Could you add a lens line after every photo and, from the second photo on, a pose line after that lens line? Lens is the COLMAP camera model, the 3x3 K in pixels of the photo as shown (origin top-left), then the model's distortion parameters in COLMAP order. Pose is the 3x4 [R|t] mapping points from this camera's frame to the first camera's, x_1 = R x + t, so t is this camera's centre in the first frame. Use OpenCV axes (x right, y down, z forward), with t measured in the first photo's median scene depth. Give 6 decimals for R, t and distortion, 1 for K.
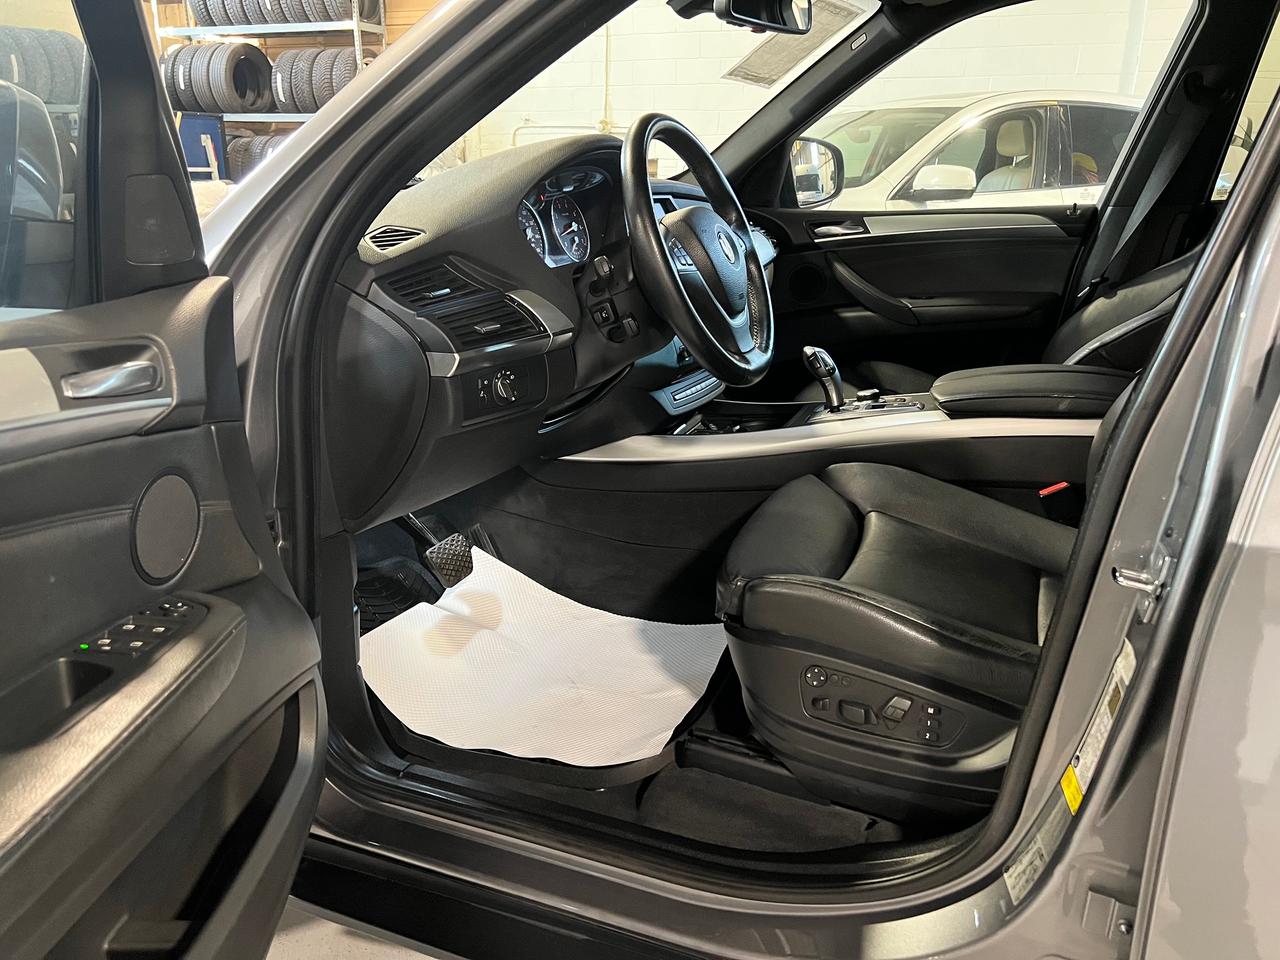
lens RADIAL K [[955.8, 0, 640.0], [0, 955.8, 480.0], [0, 0, 1]] dist [0.068937, -0.095091]
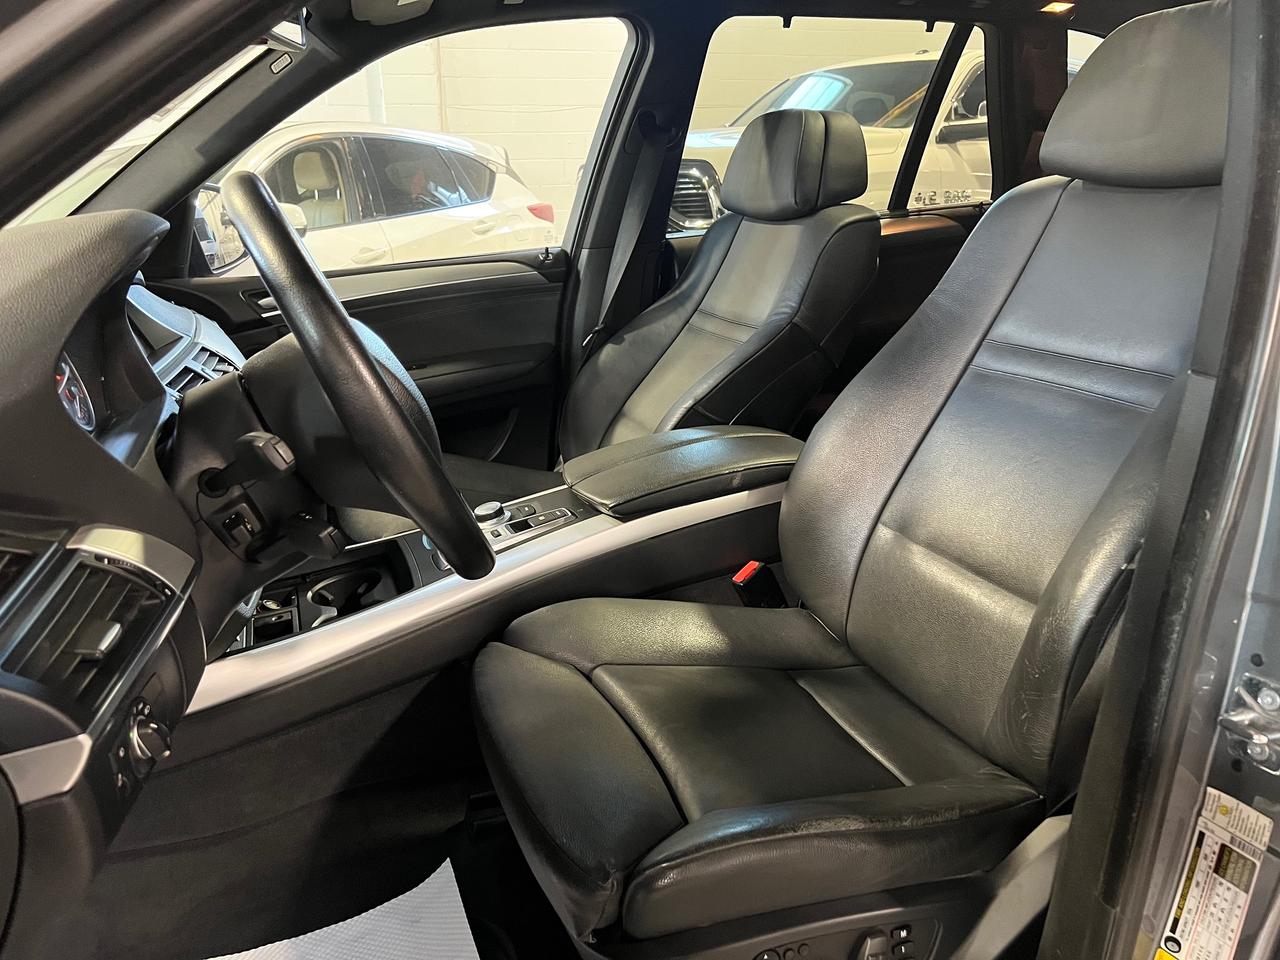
lens RADIAL K [[955.8, 0, 640.0], [0, 955.8, 480.0], [0, 0, 1]] dist [0.068937, -0.095091]
pose [[0.738091, -0.230062, 0.634266, -0.135689], [0.245595, 0.967189, 0.065024, -0.111184], [-0.628415, 0.107779, 0.770376, 0.259290]]
